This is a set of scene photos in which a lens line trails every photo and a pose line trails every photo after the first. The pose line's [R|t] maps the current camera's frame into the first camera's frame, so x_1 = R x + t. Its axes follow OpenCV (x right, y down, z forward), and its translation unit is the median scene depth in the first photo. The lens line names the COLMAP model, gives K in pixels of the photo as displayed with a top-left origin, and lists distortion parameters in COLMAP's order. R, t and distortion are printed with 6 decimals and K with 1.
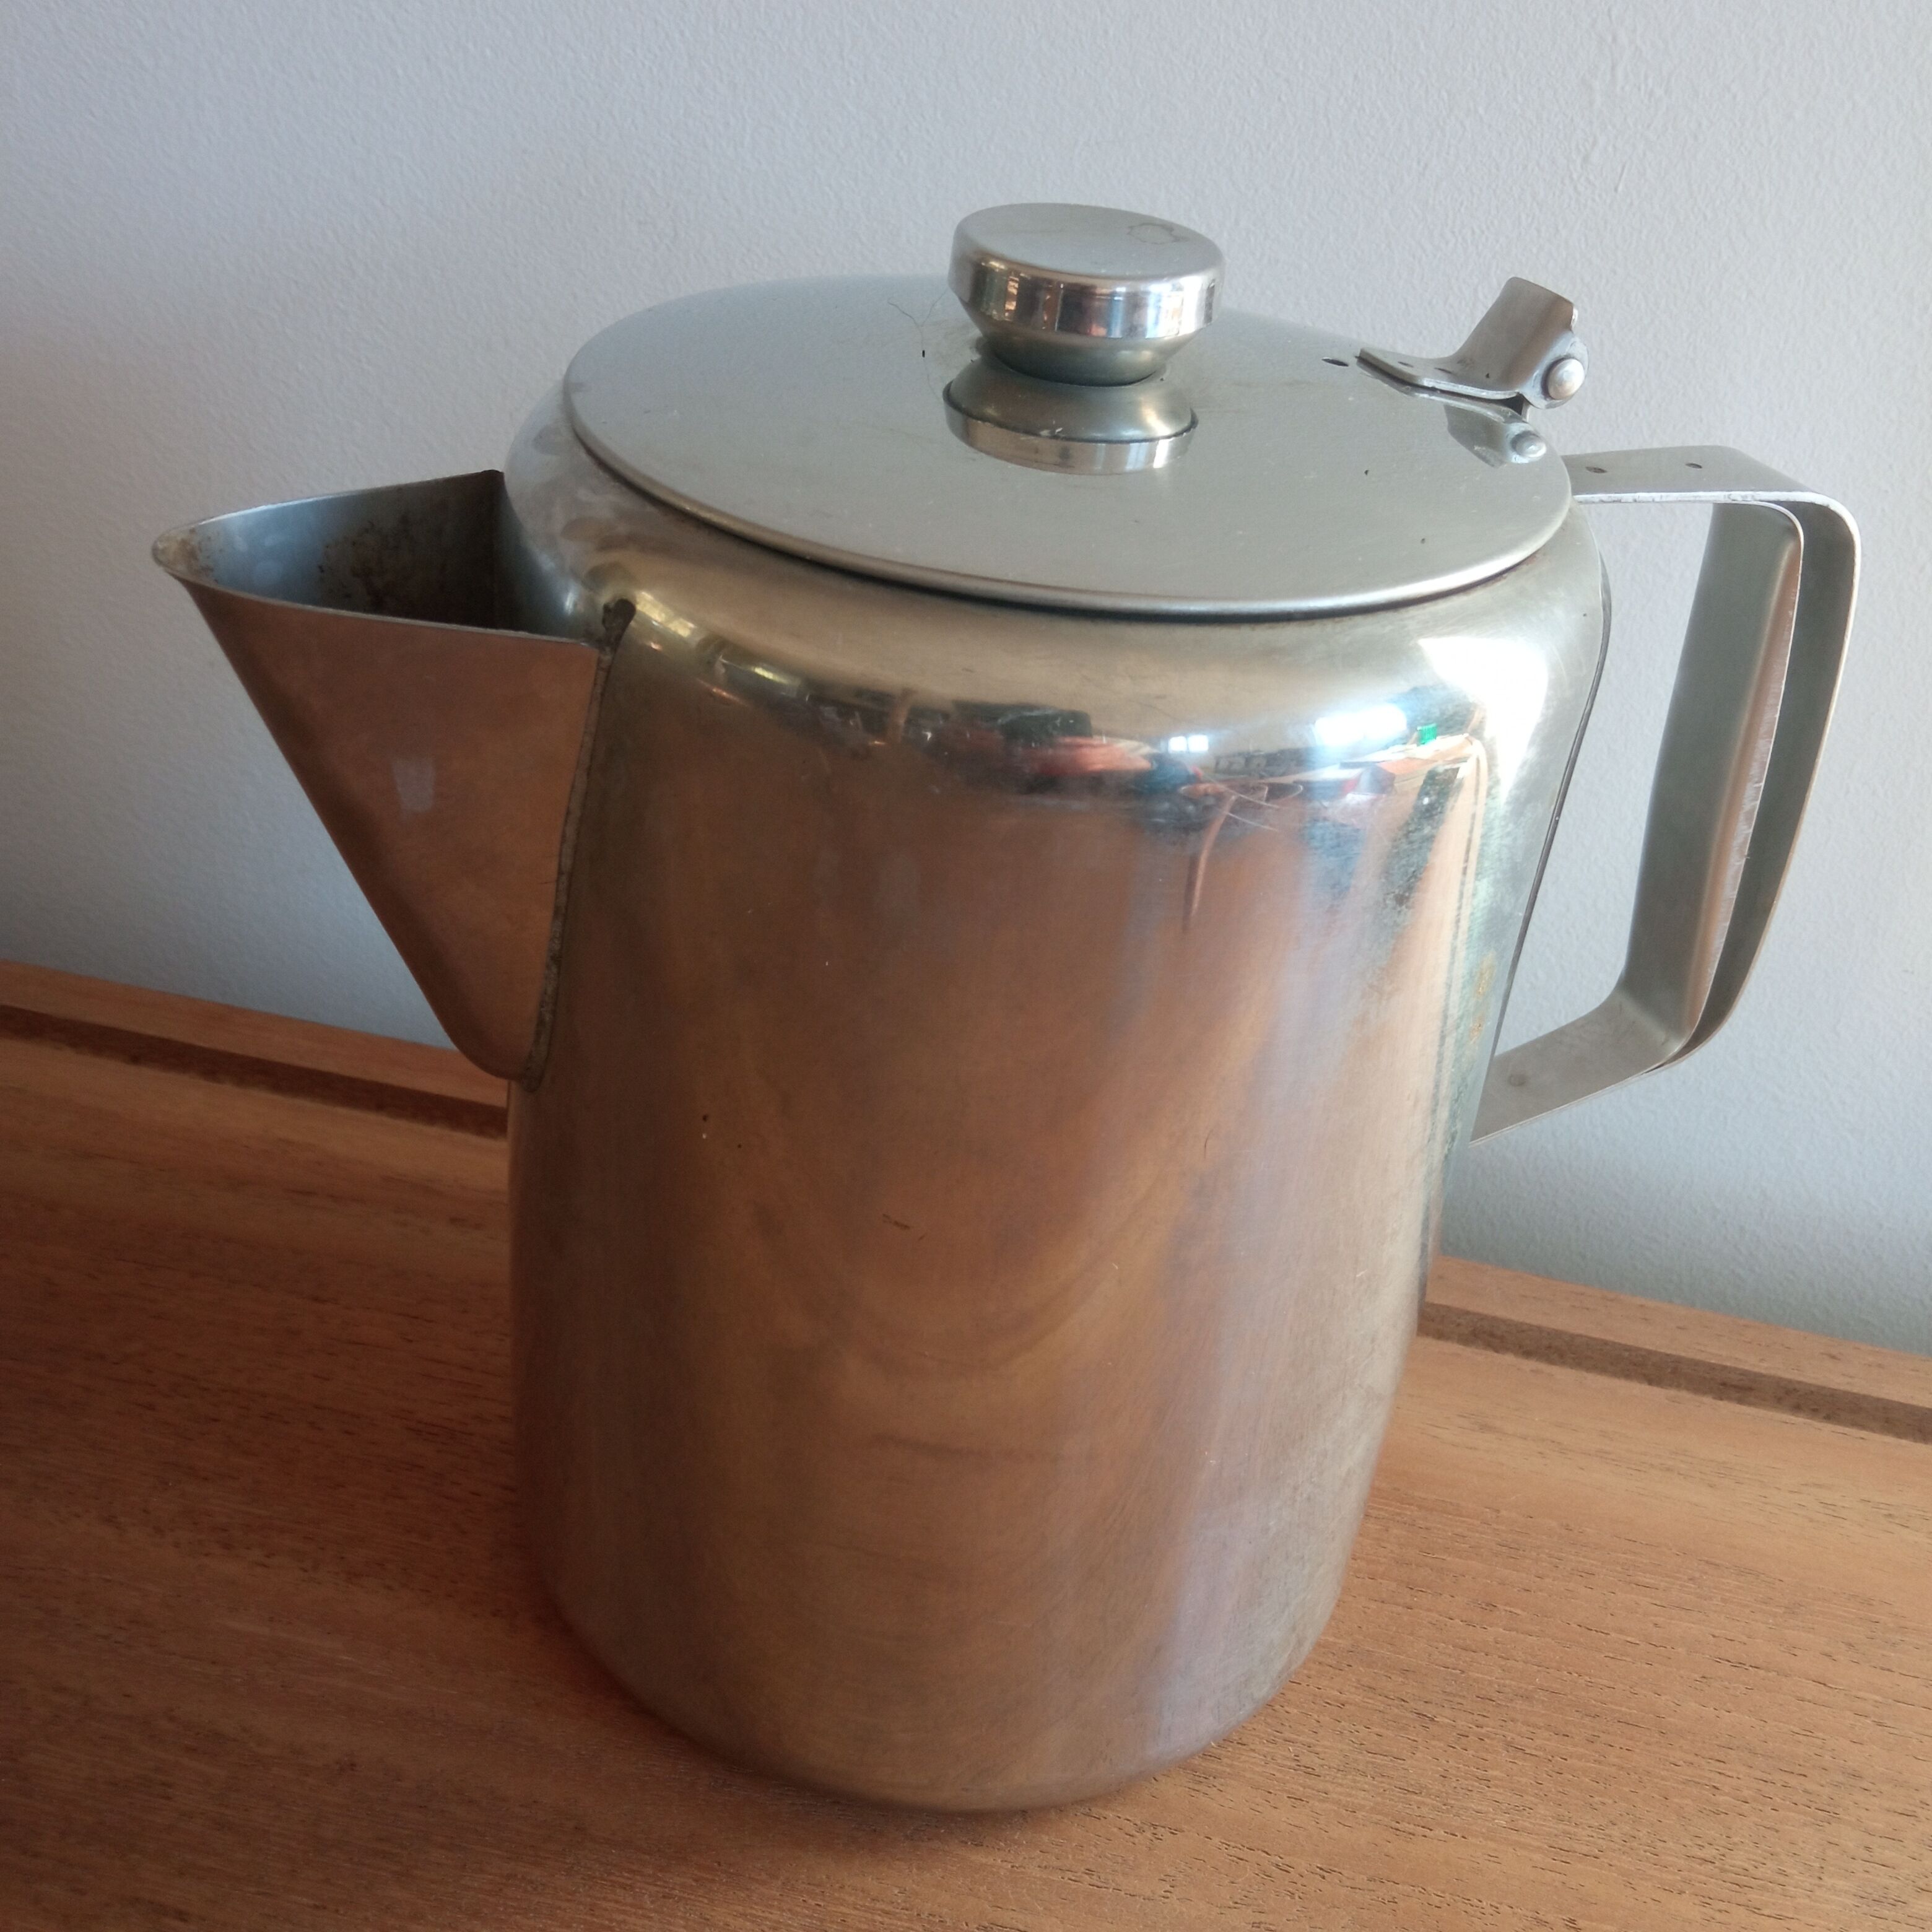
lens RADIAL K [[2143.5, 0, 975.2], [0, 2143.5, 960.4], [0, 0, 1]] dist [0.118171, -0.251776]
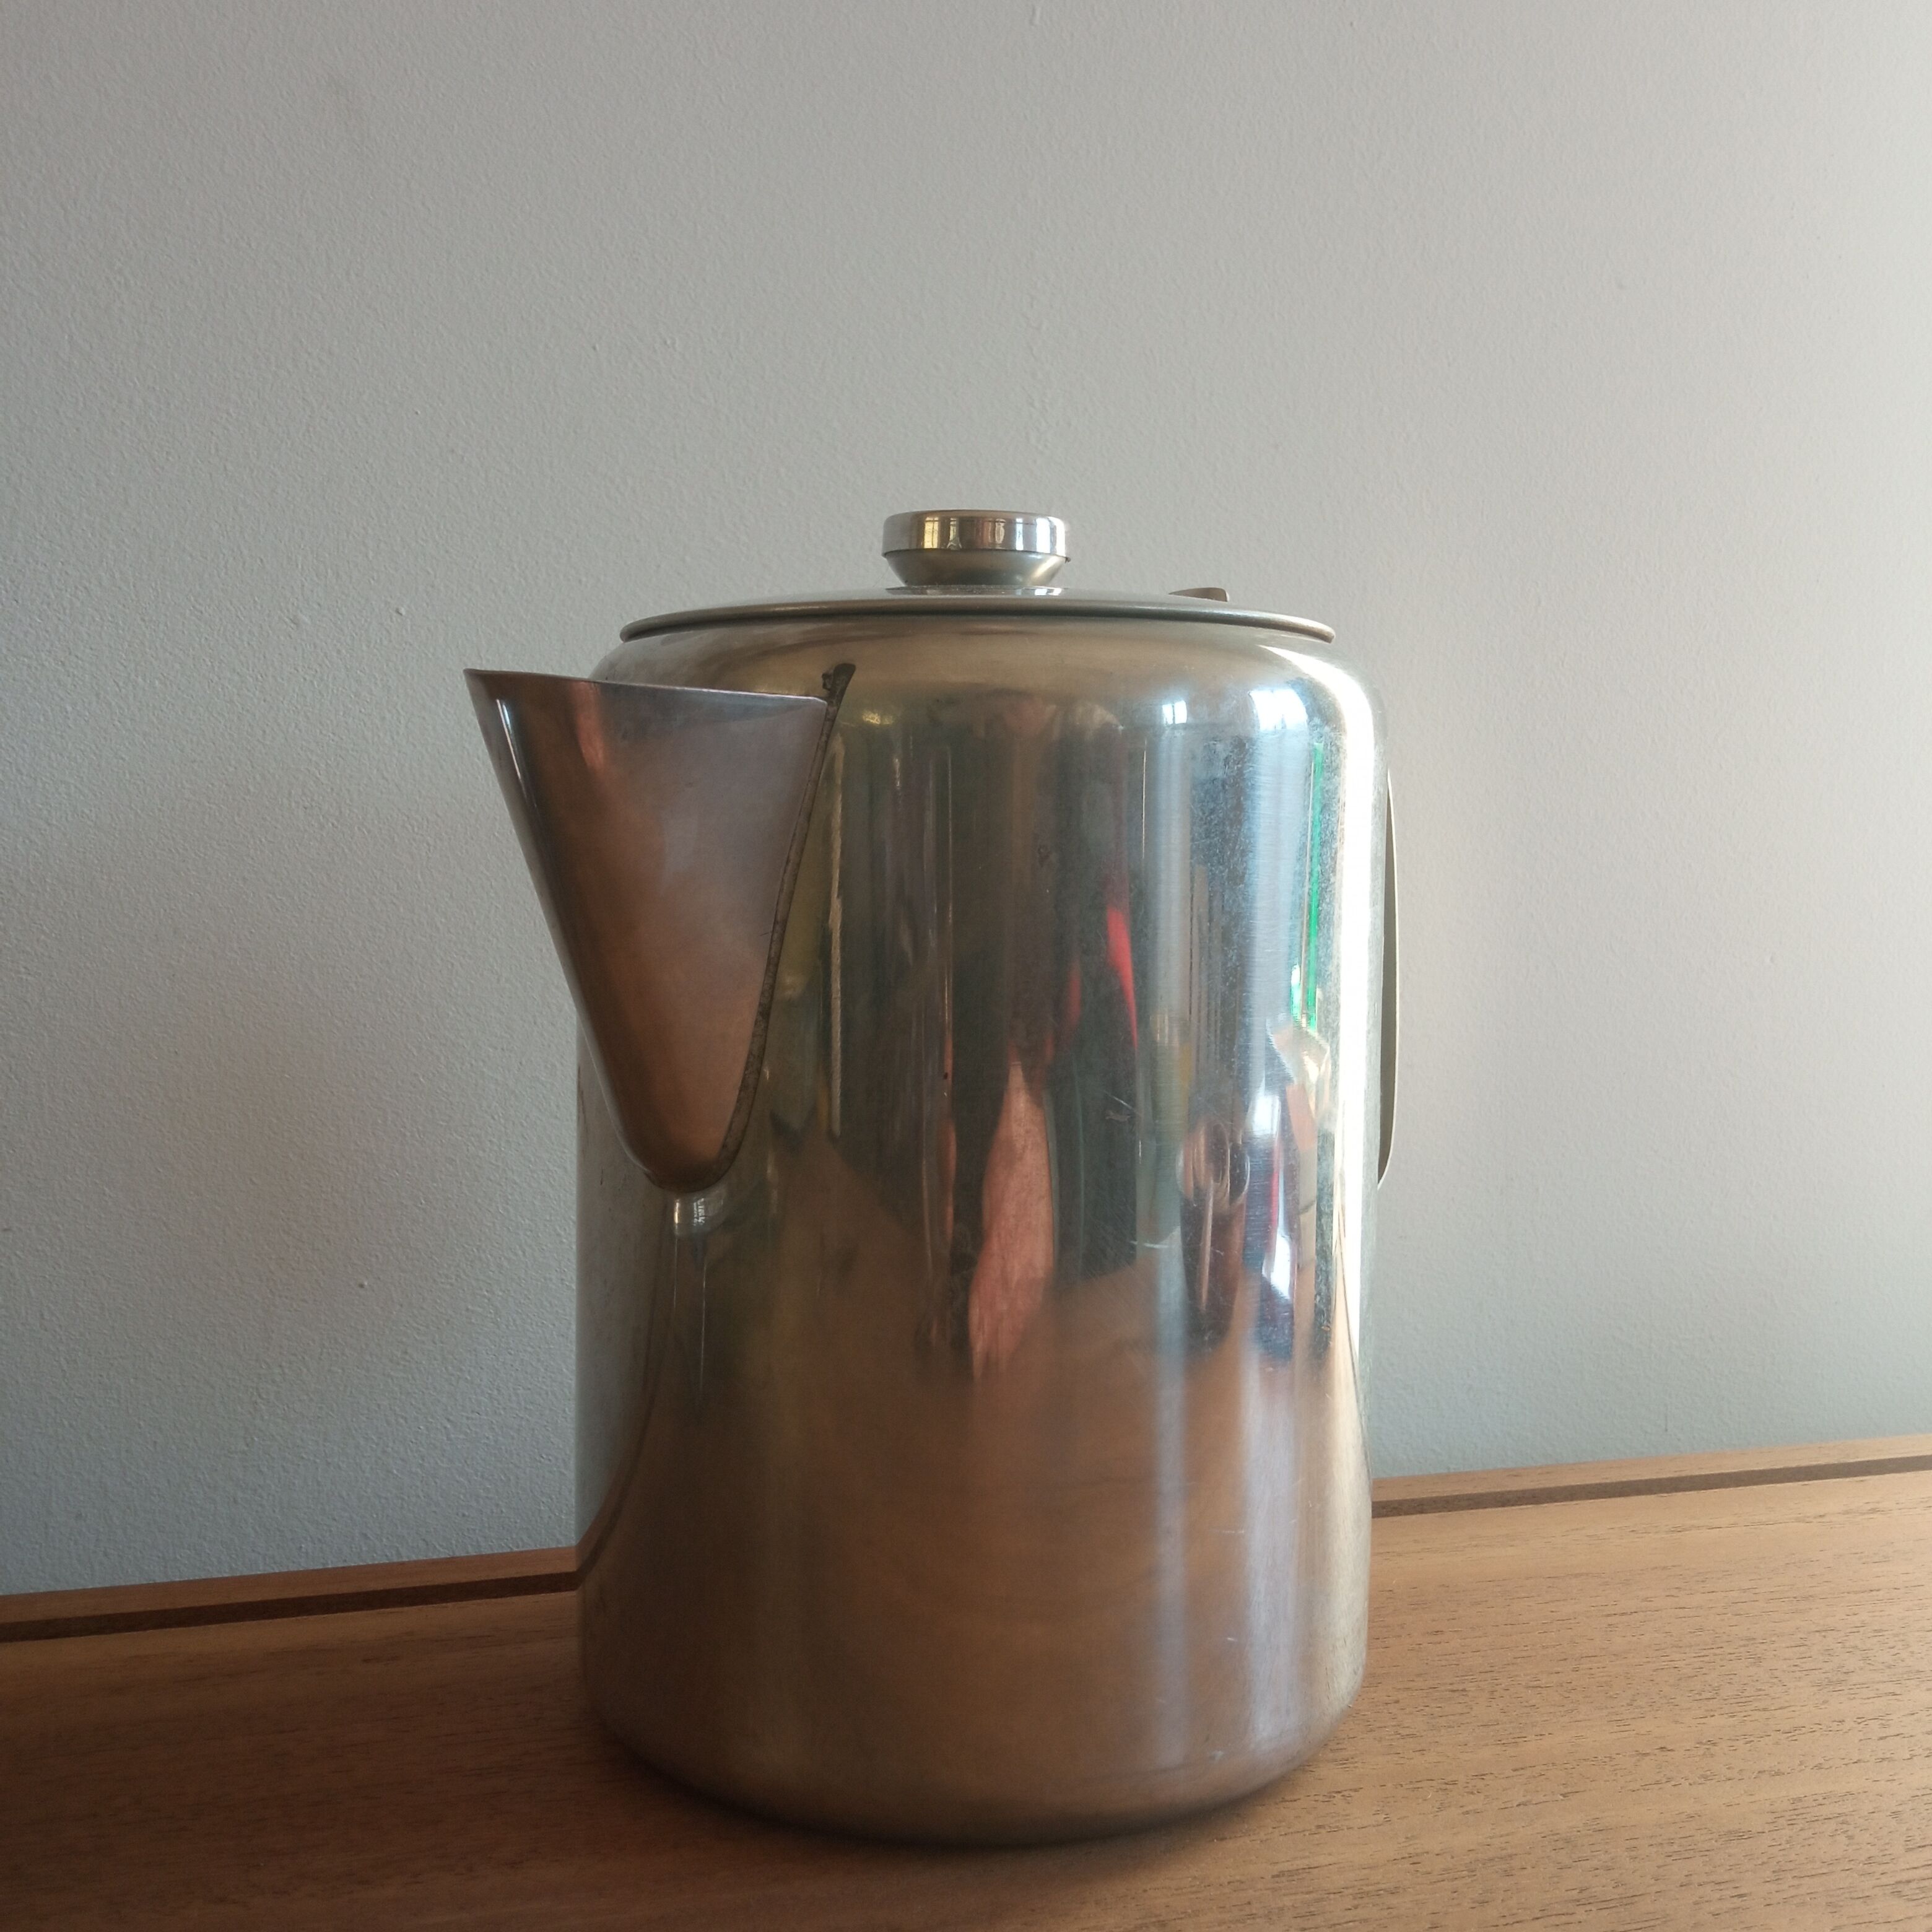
lens RADIAL K [[2143.5, 0, 975.2], [0, 2143.5, 960.4], [0, 0, 1]] dist [0.118171, -0.251776]
pose [[0.879074, -0.119849, 0.461374, -0.395649], [0.315754, 0.871491, -0.375236, 0.284614], [-0.357112, 0.475541, 0.803948, -0.015021]]
